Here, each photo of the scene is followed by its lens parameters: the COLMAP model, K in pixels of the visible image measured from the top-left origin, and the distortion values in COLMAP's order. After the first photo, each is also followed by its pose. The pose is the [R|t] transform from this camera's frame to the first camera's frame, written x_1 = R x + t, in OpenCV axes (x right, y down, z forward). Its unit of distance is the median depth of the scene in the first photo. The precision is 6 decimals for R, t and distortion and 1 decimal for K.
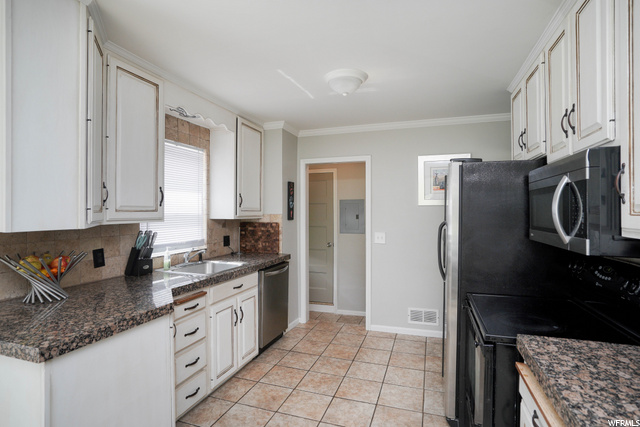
lens RADIAL K [[329.2, 0, 320.8], [0, 329.2, 213.0], [0, 0, 1]] dist [-0.007186, 0.004008]
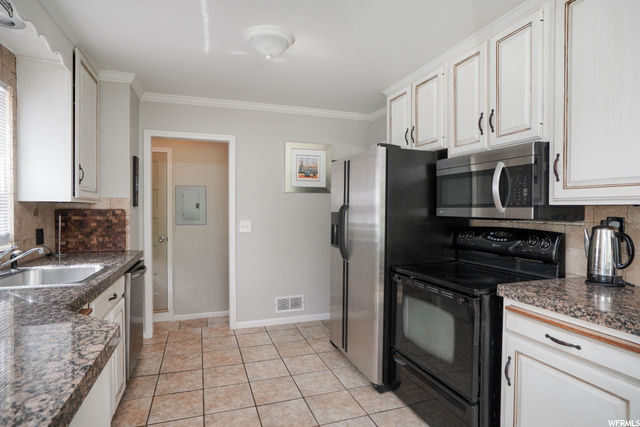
lens RADIAL K [[335.2, 0, 318.5], [0, 335.2, 212.1], [0, 0, 1]] dist [-0.016380, 0.008413]
pose [[0.799634, -0.001566, 0.600486, -0.239769], [-0.003208, 0.999971, 0.006879, 0.030201], [-0.600480, -0.007427, 0.799606, 0.140354]]
